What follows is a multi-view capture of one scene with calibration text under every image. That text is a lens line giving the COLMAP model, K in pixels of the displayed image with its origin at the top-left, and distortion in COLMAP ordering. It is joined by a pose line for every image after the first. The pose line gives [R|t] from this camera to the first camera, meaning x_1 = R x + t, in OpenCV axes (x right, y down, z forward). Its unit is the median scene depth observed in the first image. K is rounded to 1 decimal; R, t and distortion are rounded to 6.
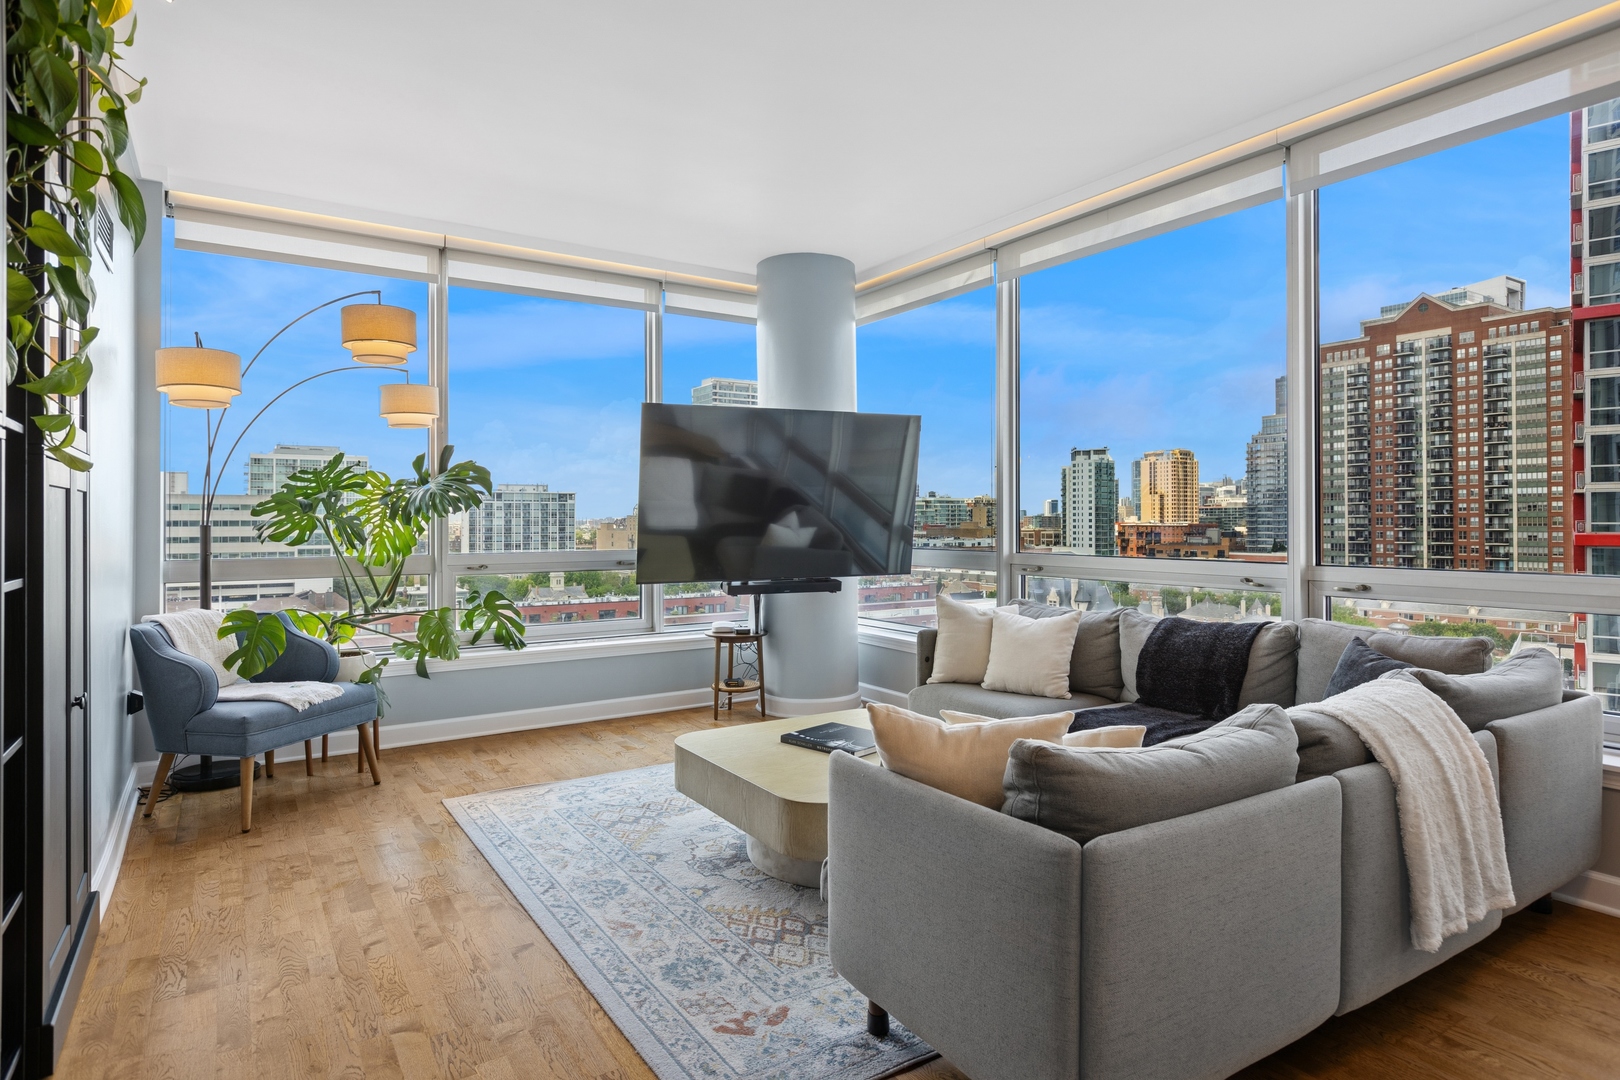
lens RADIAL K [[906.5, 0, 800.0], [0, 906.5, 509.2], [0, 0, 1]] dist [0.008237, -0.004239]
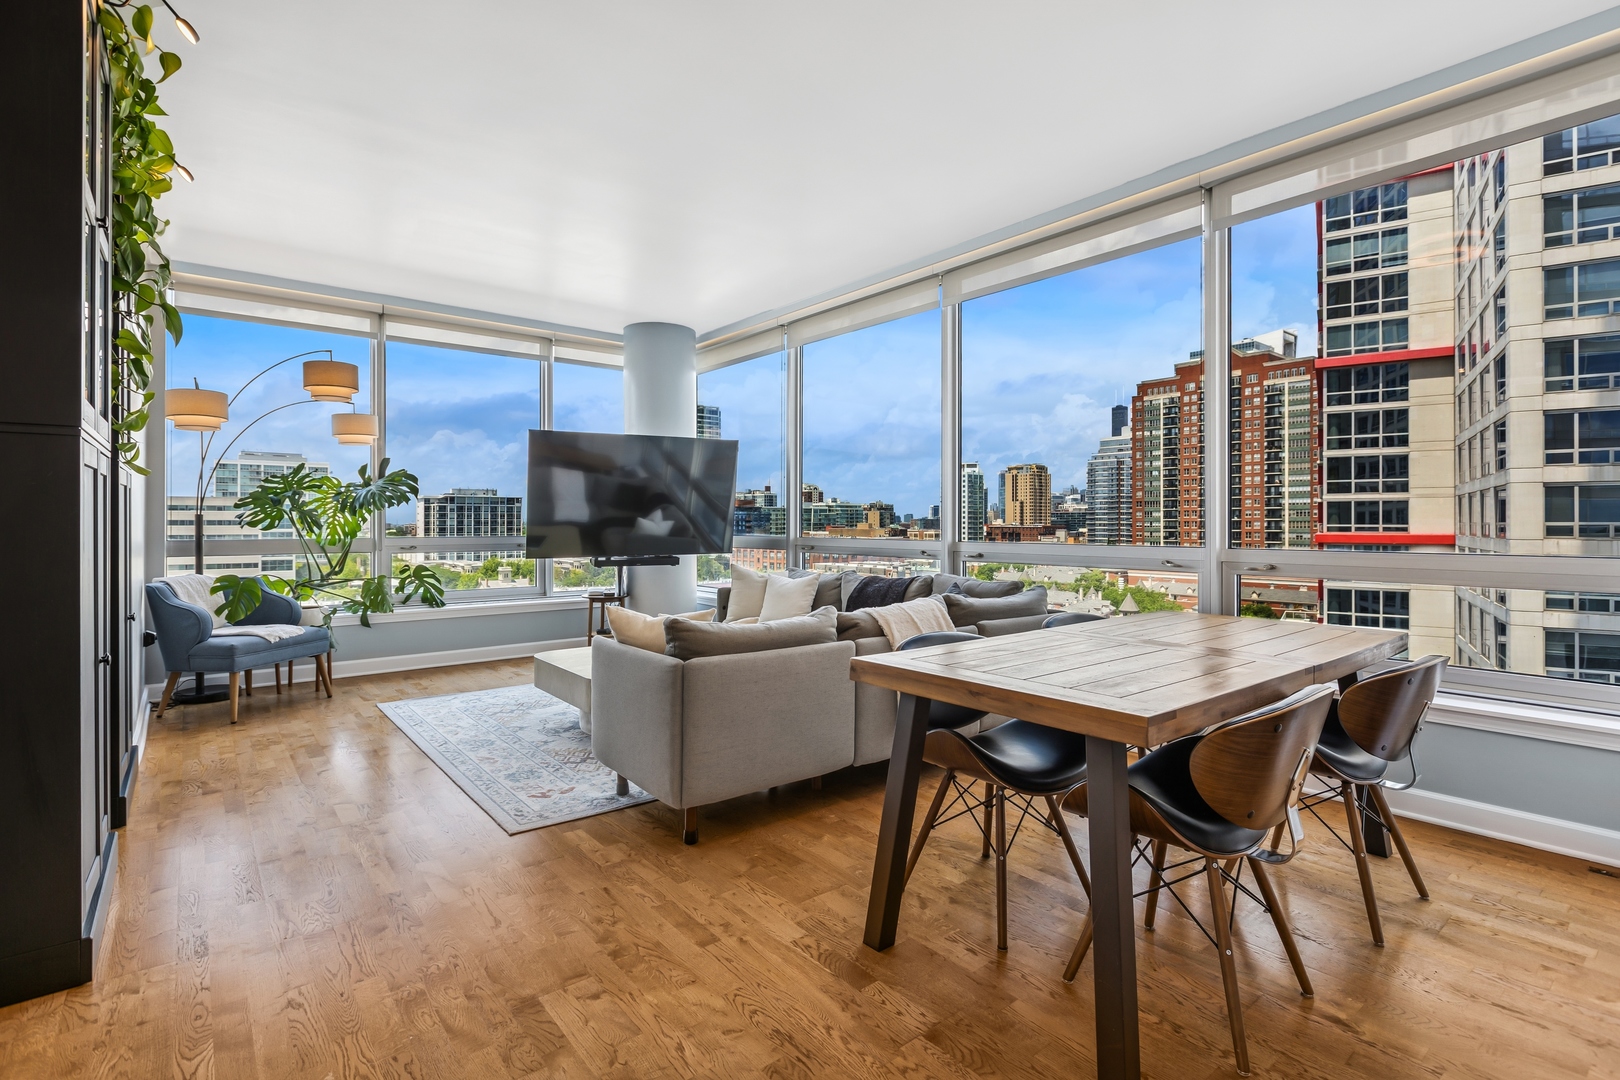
lens RADIAL K [[776.1, 0, 802.9], [0, 776.1, 518.9], [0, 0, 1]] dist [-0.003218, 0.001677]
pose [[0.994541, 0.003979, 0.104267, 0.119810], [-0.004835, 0.999957, 0.007959, 0.009377], [-0.104231, -0.008420, 0.994517, -0.235139]]
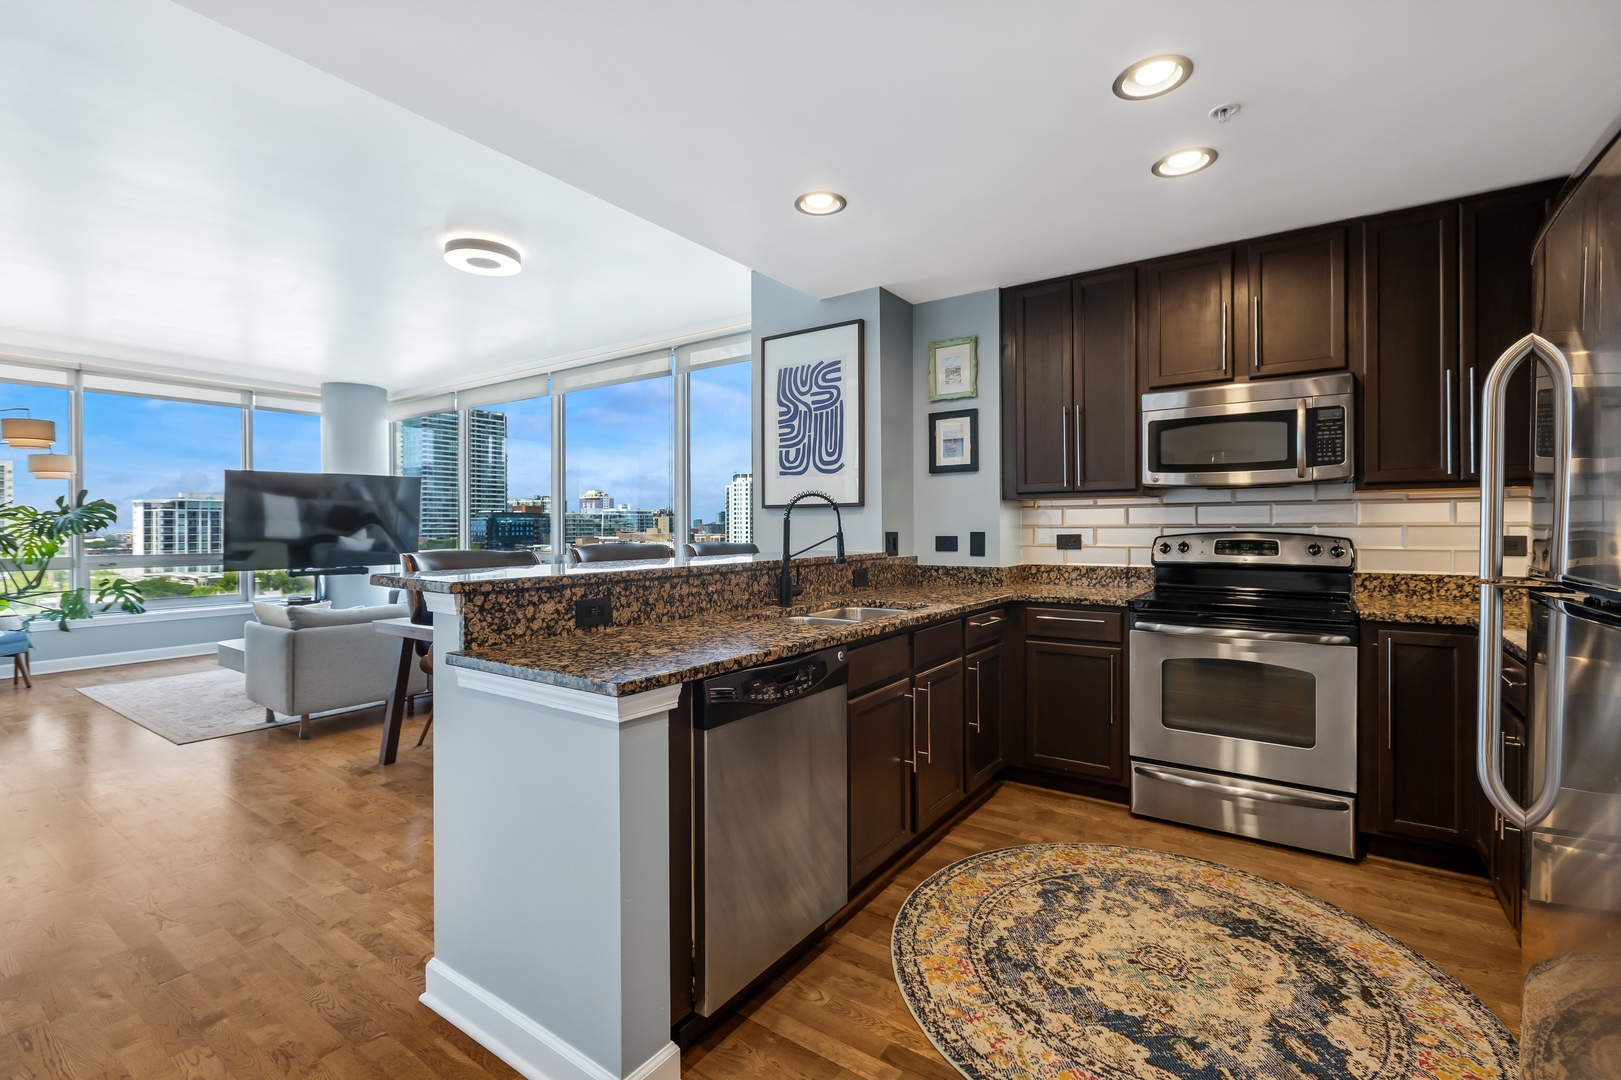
lens RADIAL K [[732.3, 0, 798.9], [0, 732.3, 527.7], [0, 0, 1]] dist [0.007948, -0.002129]
pose [[0.929510, -0.001023, 0.368794, 0.330588], [-0.003469, 0.999928, 0.011516, -0.022973], [-0.368779, -0.011983, 0.929440, -0.731238]]
